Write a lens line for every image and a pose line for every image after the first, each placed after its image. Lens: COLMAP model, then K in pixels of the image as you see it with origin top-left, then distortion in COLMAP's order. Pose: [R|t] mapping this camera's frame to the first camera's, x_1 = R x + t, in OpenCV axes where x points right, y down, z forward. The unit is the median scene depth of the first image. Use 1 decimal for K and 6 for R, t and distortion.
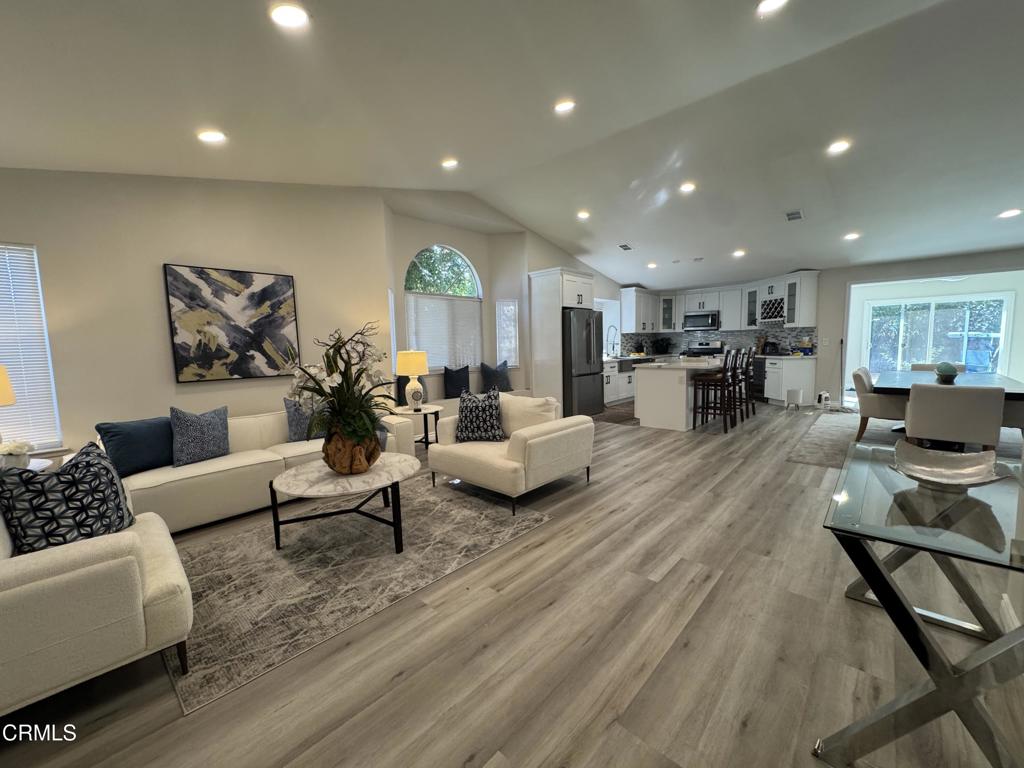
lens RADIAL K [[408.4, 0, 514.0], [0, 408.4, 384.2], [0, 0, 1]] dist [-0.003727, 0.000942]
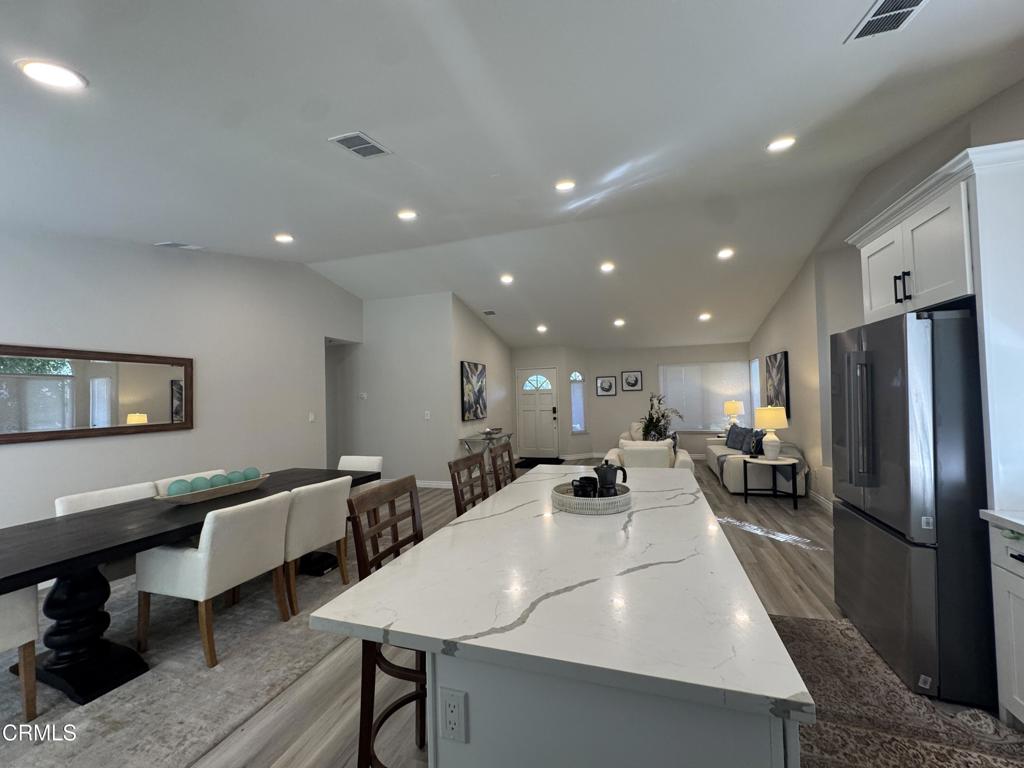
lens RADIAL K [[408.4, 0, 514.0], [0, 408.4, 384.2], [0, 0, 1]] dist [-0.003727, 0.000942]
pose [[-0.910804, 0.037019, -0.411177, 1.016318], [0.007754, 0.997330, 0.072616, -0.276129], [0.412767, 0.062951, -0.908659, 2.056734]]
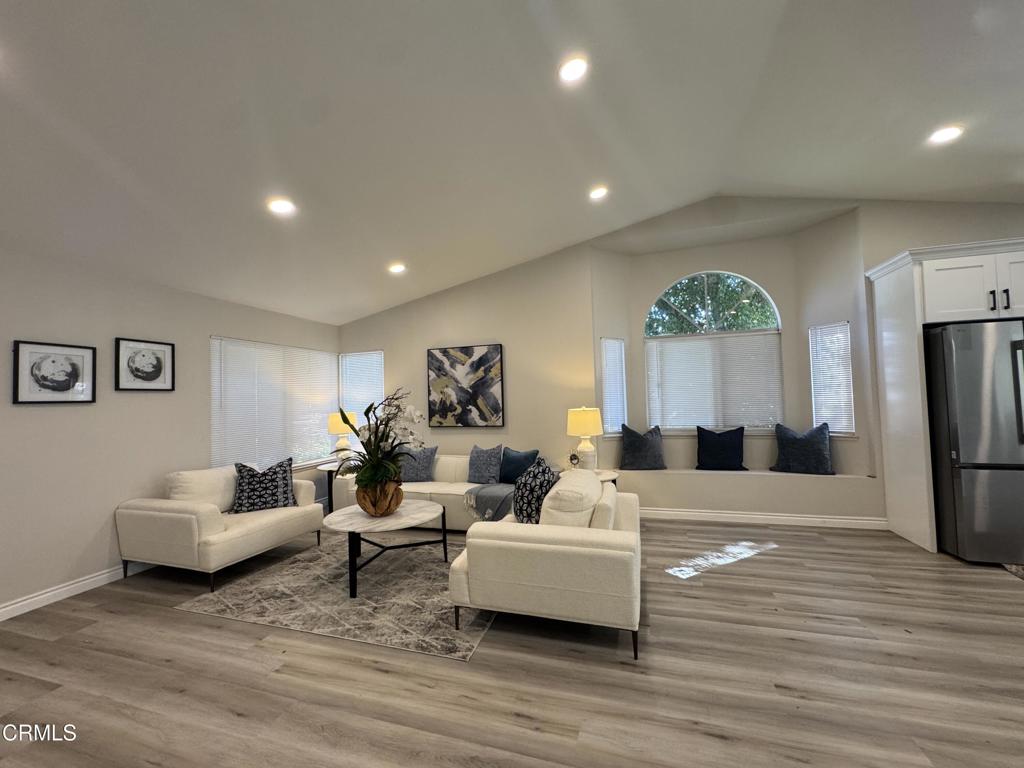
lens RADIAL K [[408.4, 0, 514.0], [0, 408.4, 384.2], [0, 0, 1]] dist [-0.003727, 0.000942]
pose [[0.428725, -0.021382, -0.903182, 0.593901], [-0.070722, 0.995858, -0.057146, -0.085531], [0.900663, 0.088374, 0.425437, 0.562333]]
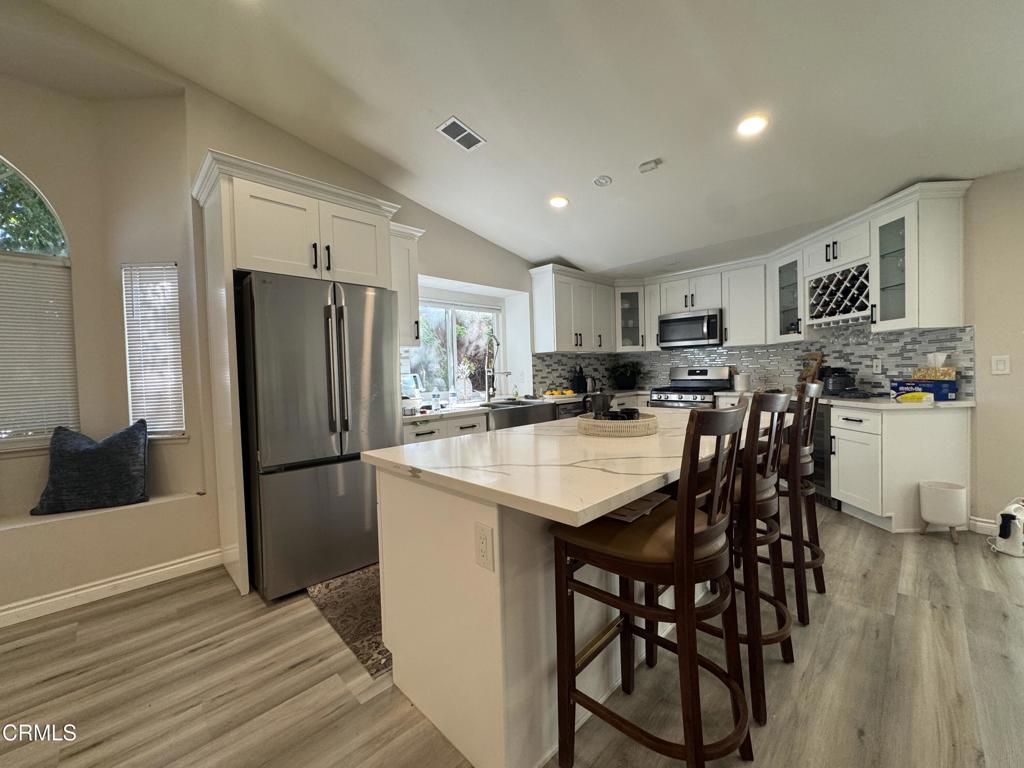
lens RADIAL K [[408.4, 0, 514.0], [0, 408.4, 384.2], [0, 0, 1]] dist [-0.003727, 0.000942]
pose [[0.998739, -0.005557, -0.049896, 0.624656], [0.002102, 0.997612, -0.069036, -0.114380], [0.050161, 0.068844, 0.996366, 1.127617]]
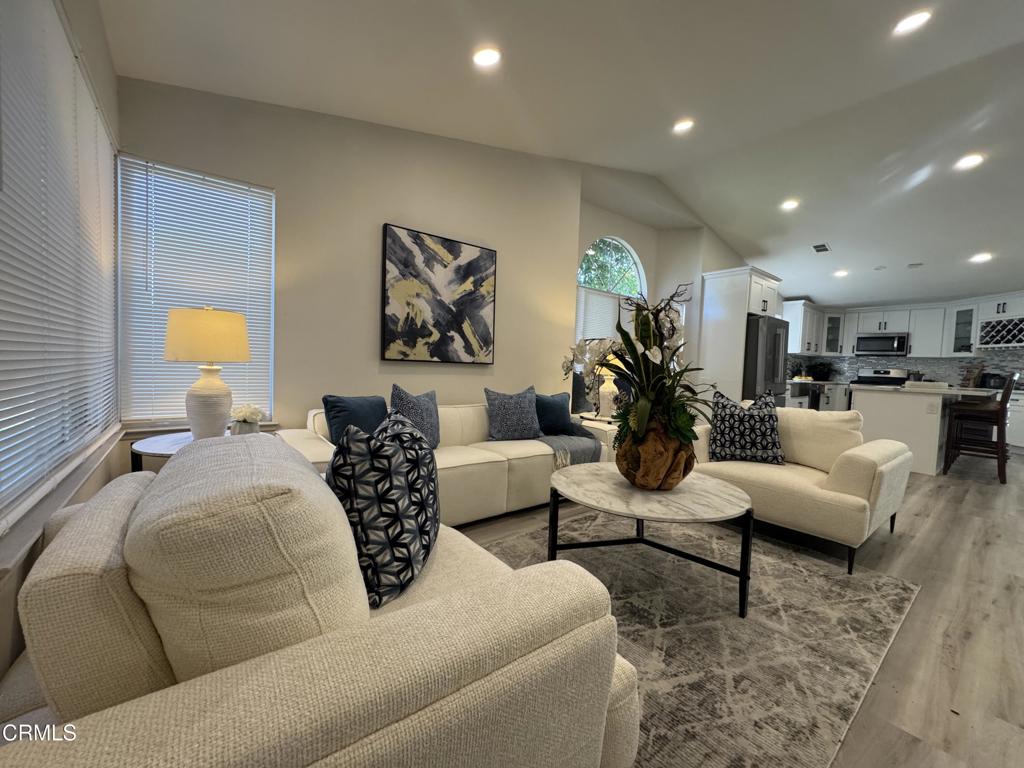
lens RADIAL K [[408.4, 0, 514.0], [0, 408.4, 384.2], [0, 0, 1]] dist [-0.003727, 0.000942]
pose [[0.986010, 0.069679, -0.151423, -0.372509], [-0.077666, 0.995848, -0.047482, 0.060668], [0.147486, 0.058578, 0.987328, 0.167903]]
